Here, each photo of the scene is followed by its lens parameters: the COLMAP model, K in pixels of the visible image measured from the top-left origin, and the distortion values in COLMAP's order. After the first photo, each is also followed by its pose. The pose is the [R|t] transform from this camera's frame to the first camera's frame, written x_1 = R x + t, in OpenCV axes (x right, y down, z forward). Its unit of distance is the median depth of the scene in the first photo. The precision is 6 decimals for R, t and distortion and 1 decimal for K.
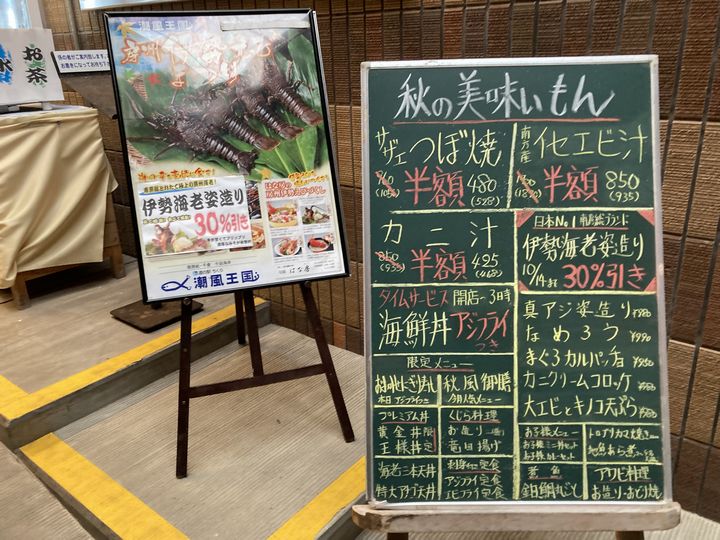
lens RADIAL K [[588.4, 0, 360.0], [0, 588.4, 270.0], [0, 0, 1]] dist [-0.003609, -0.008375]
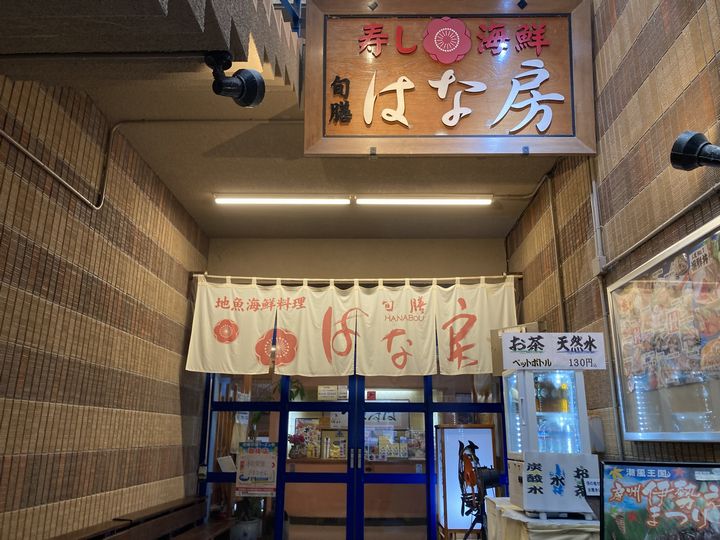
lens RADIAL K [[588.4, 0, 360.0], [0, 588.4, 270.0], [0, 0, 1]] dist [-0.003609, -0.008375]
pose [[0.602001, -0.193484, -0.774699, 0.346162], [-0.308287, 0.838654, -0.449019, -0.029646], [0.736583, 0.509140, 0.445222, -0.221424]]
